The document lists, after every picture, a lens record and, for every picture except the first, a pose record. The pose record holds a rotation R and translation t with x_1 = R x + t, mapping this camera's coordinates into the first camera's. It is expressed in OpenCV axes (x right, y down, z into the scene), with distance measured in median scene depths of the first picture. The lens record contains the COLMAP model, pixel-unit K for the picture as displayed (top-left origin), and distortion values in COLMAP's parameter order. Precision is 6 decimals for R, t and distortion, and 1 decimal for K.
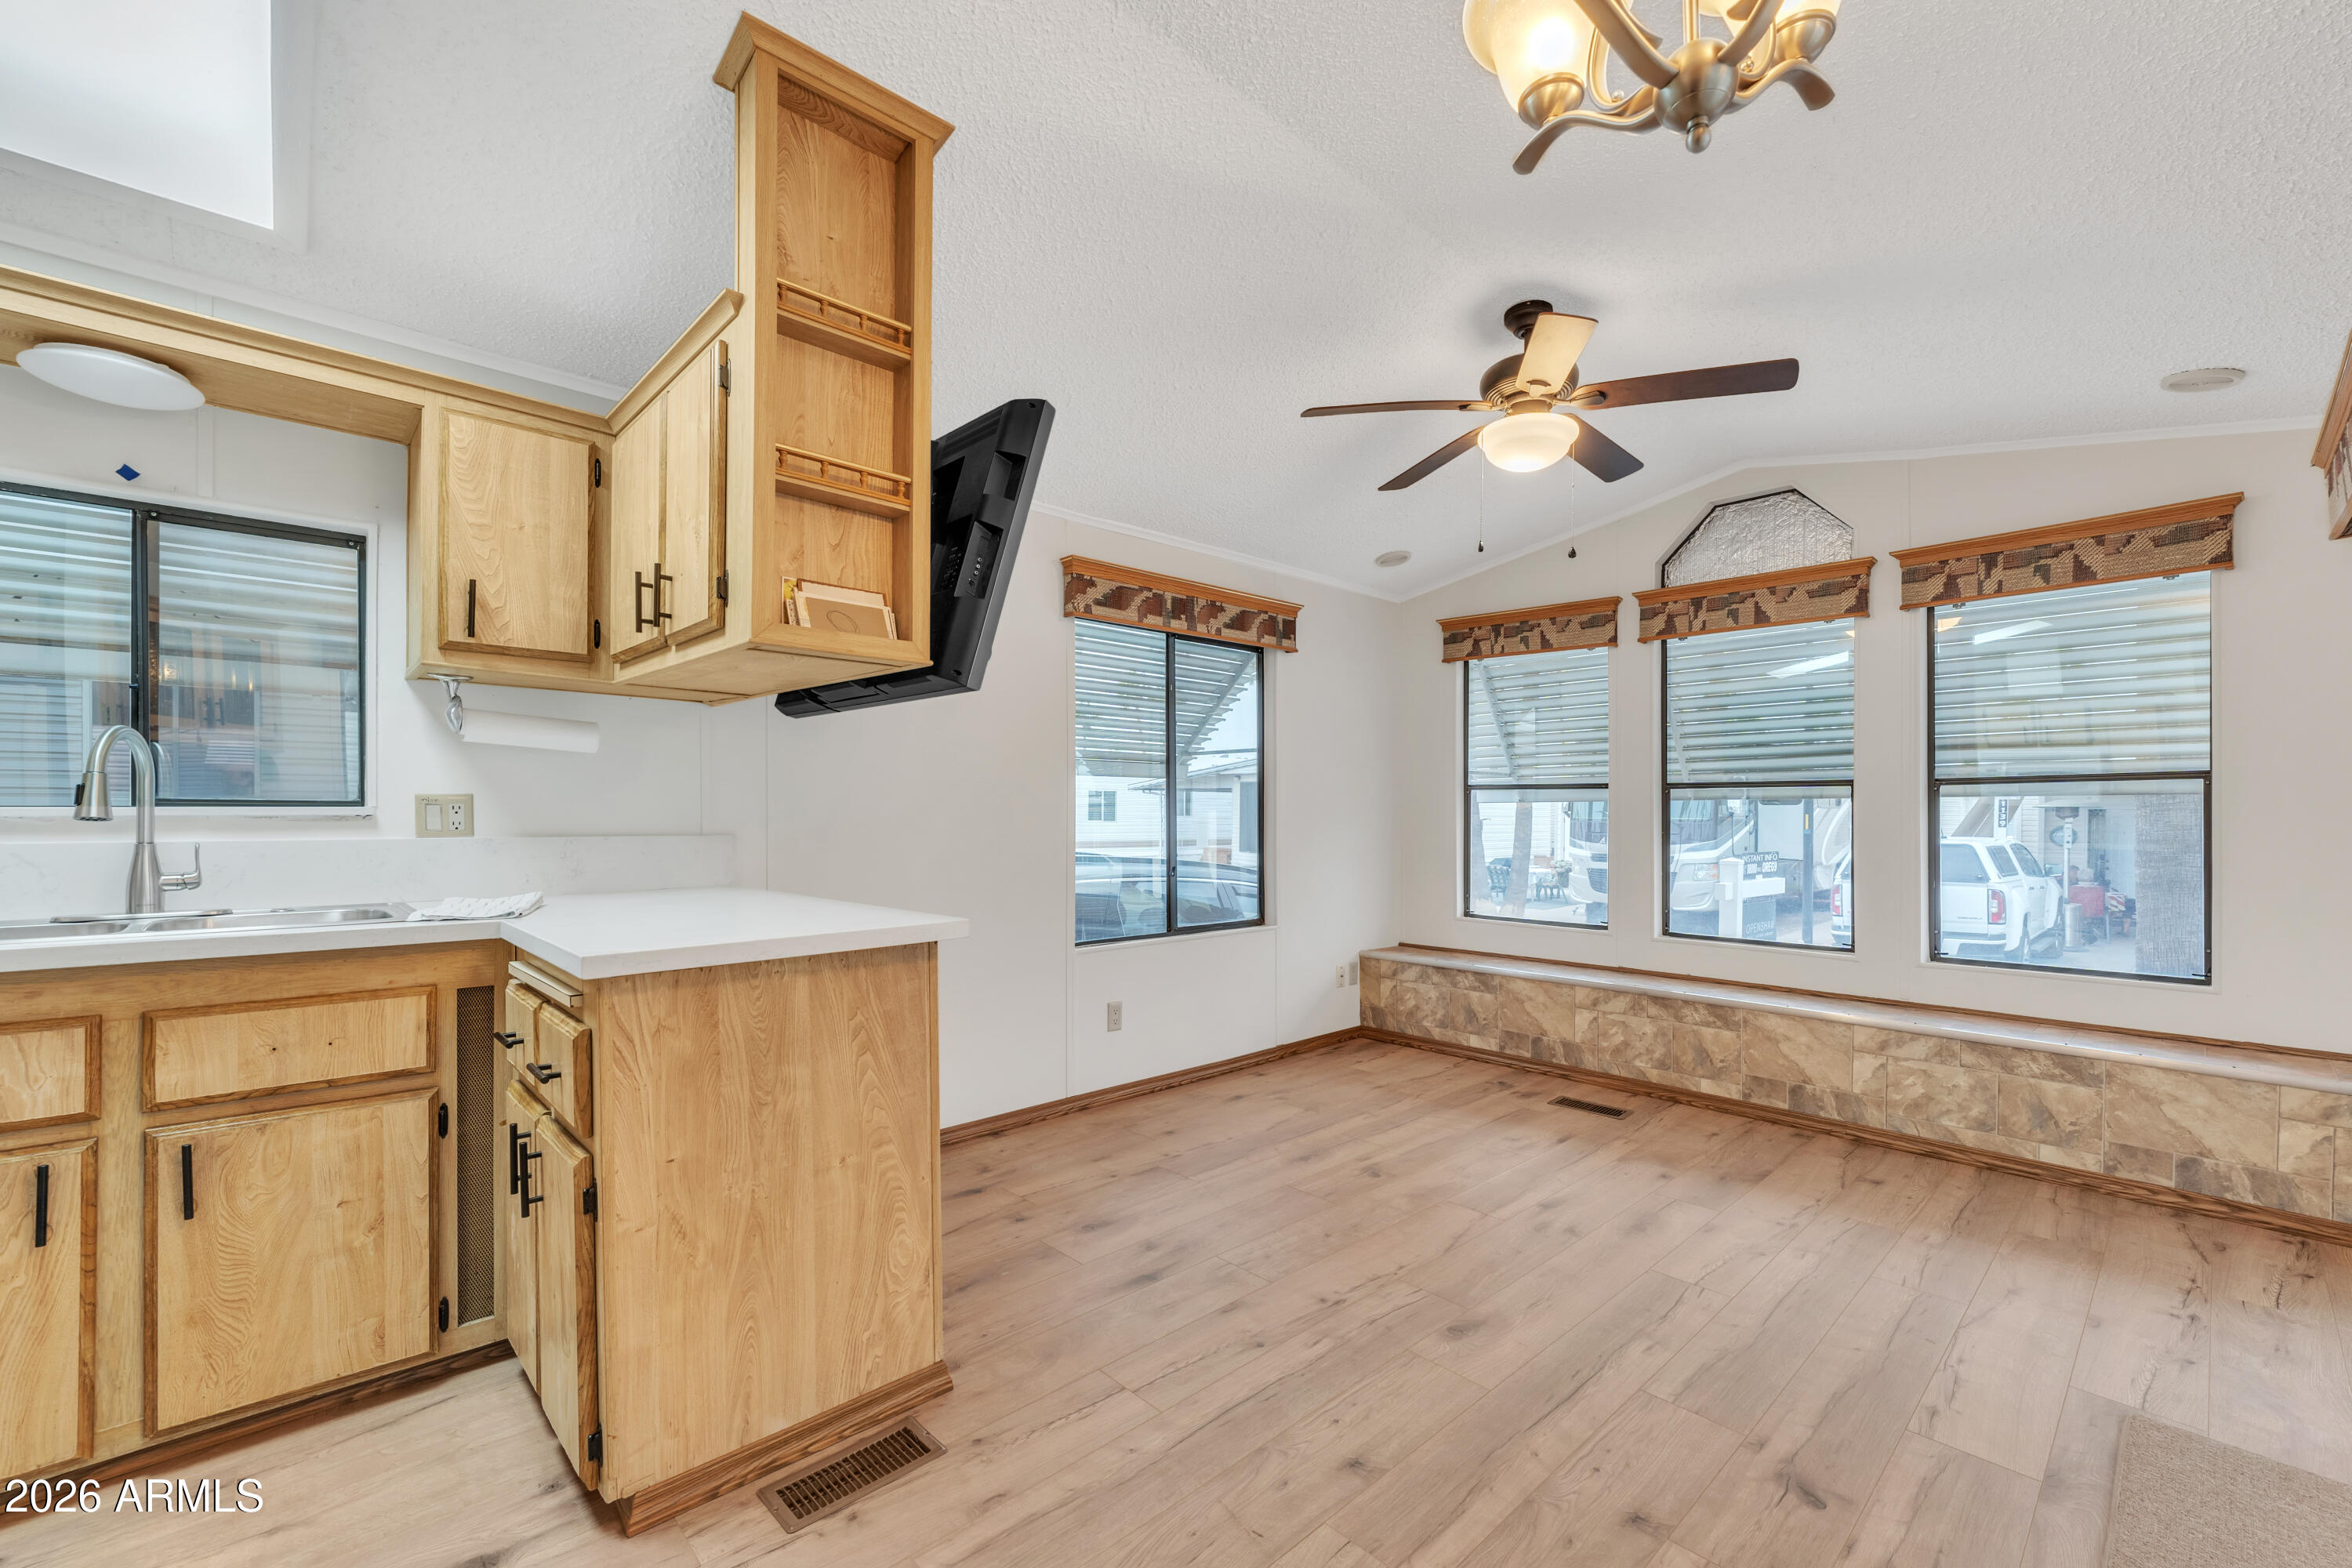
lens RADIAL K [[964.8, 0, 1182.5], [0, 964.8, 822.5], [0, 0, 1]] dist [-0.003513, -0.000901]
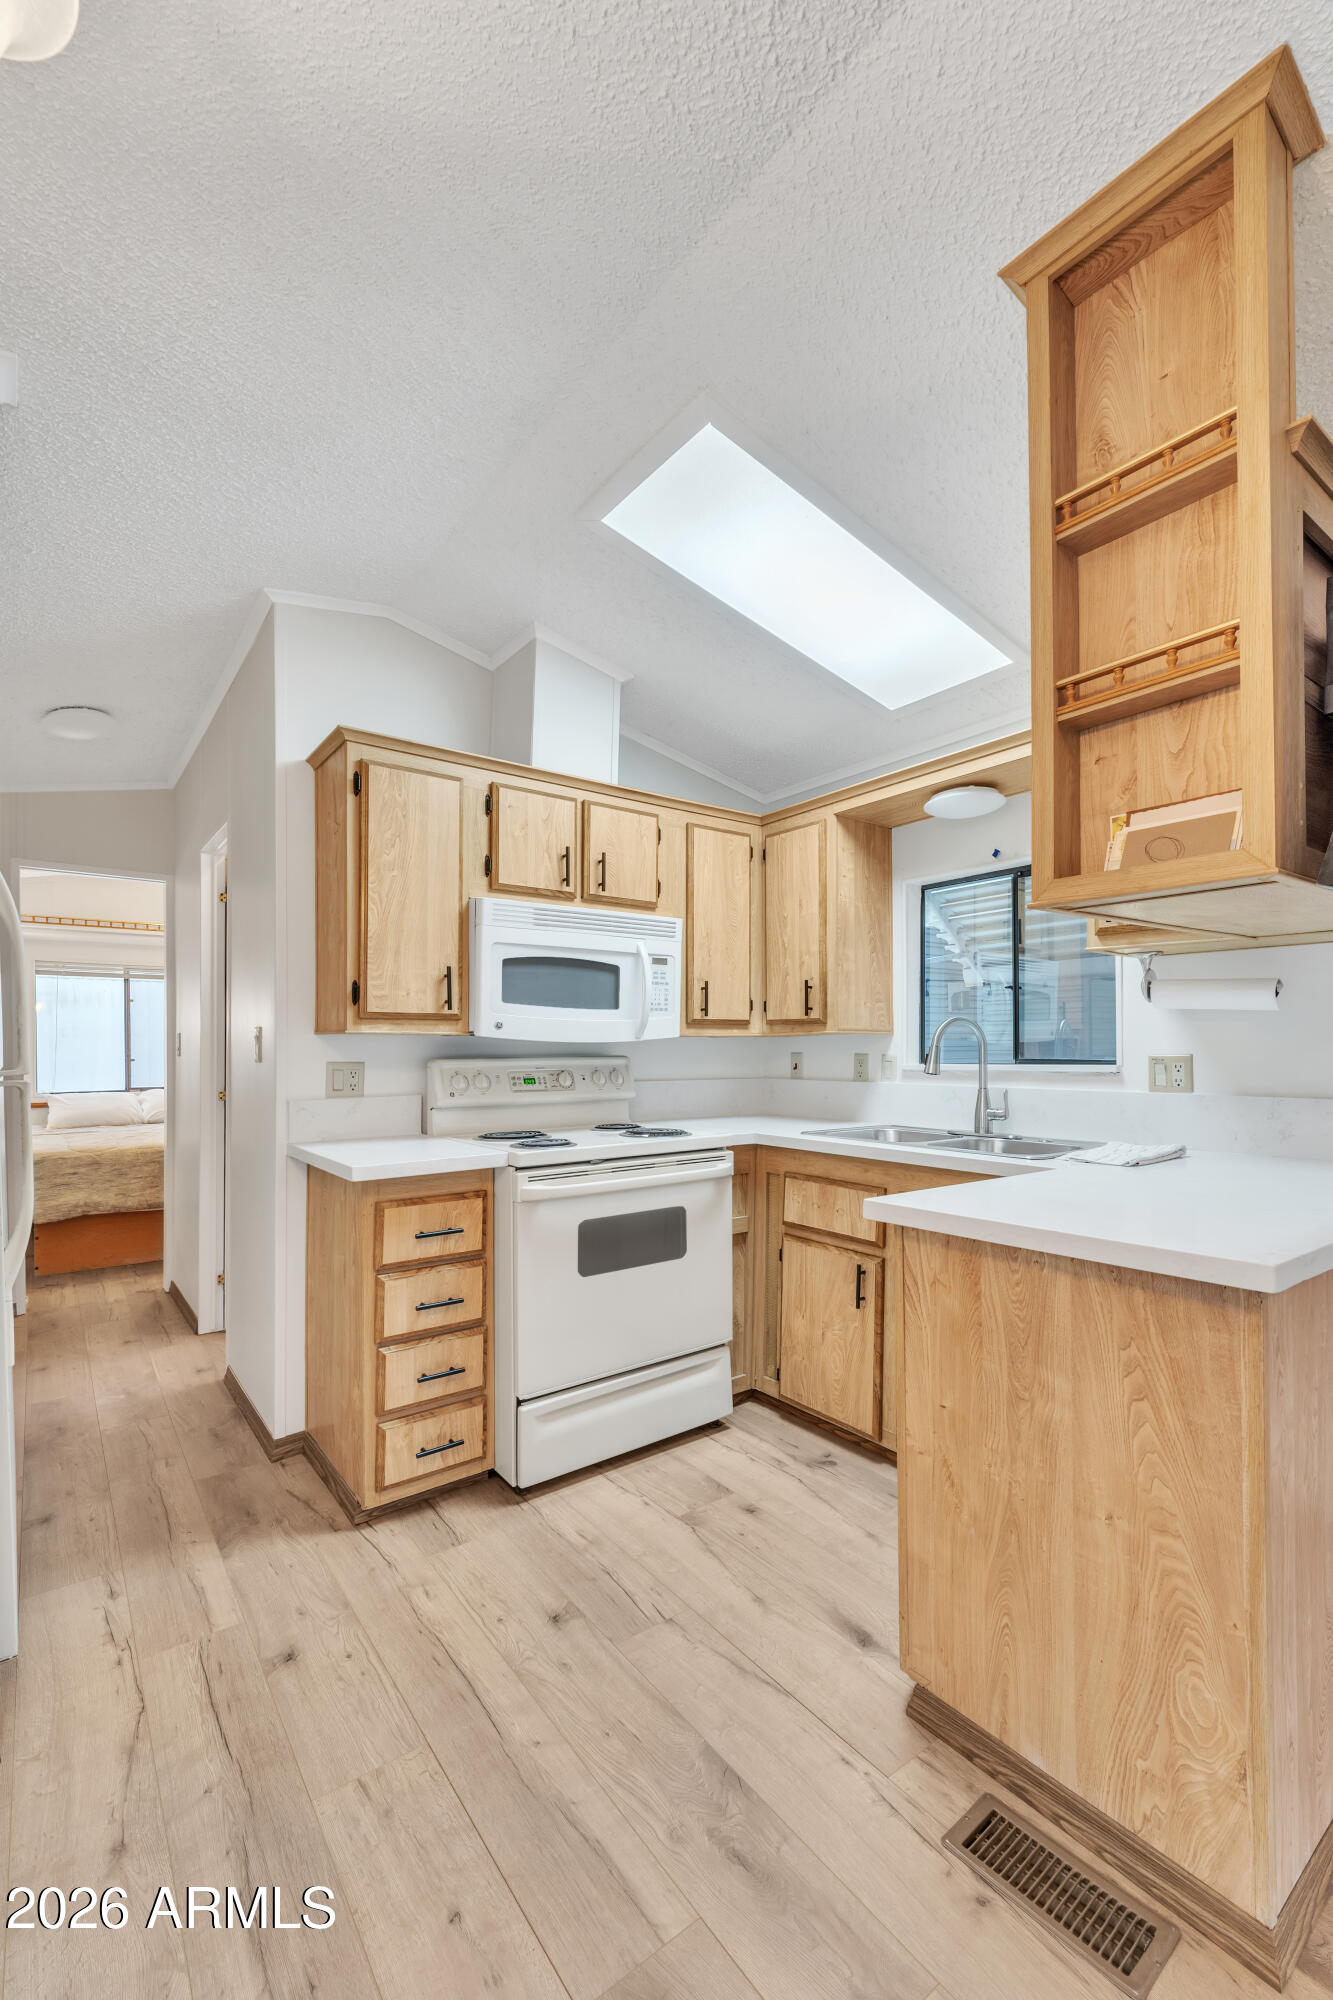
lens RADIAL K [[852.3, 0, 667.5], [0, 852.3, 1044.1], [0, 0, 1]] dist [-0.000890, -0.000689]
pose [[-0.112869, -0.007912, -0.993578, 0.343652], [-0.004328, 0.999963, -0.007471, -0.036073], [0.993600, 0.003457, -0.112899, 0.595958]]
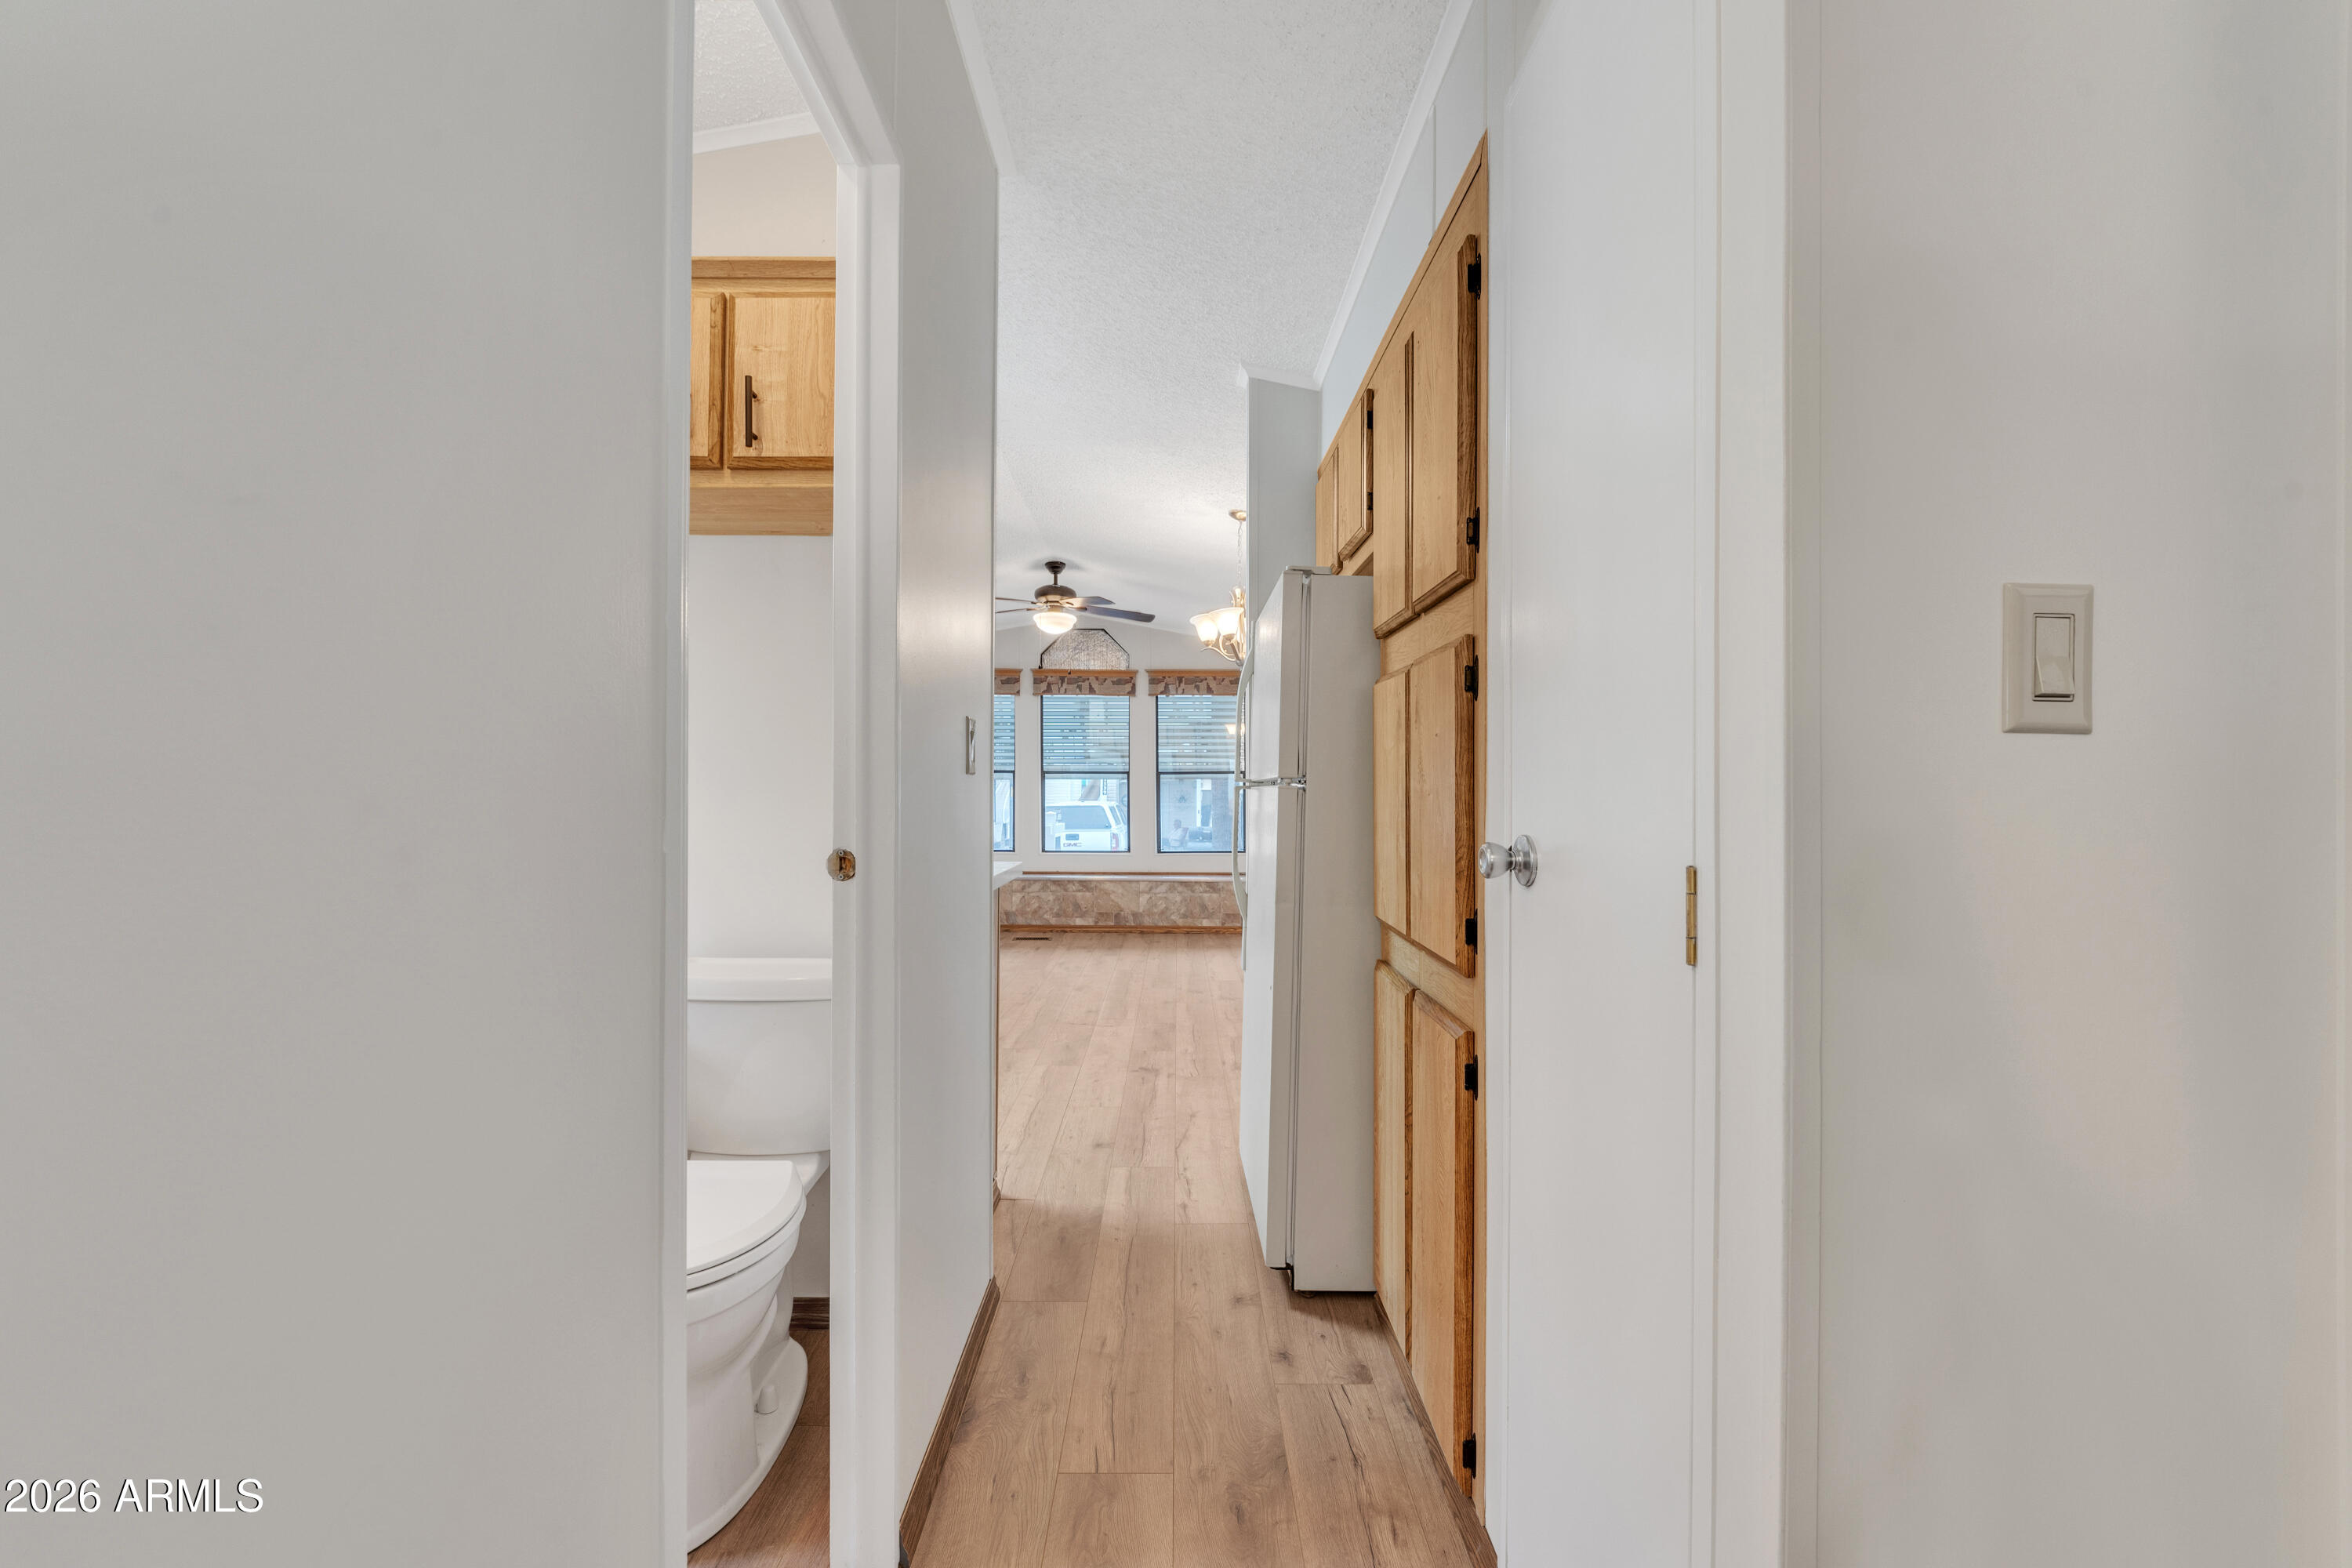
lens RADIAL K [[956.5, 0, 1175.9], [0, 956.5, 780.0], [0, 0, 1]] dist [-0.003475, -0.000735]
pose [[0.681325, 0.003895, 0.731970, -1.421847], [0.006831, 0.999908, -0.011679, 0.000424], [-0.731949, 0.012957, 0.681236, -0.944729]]
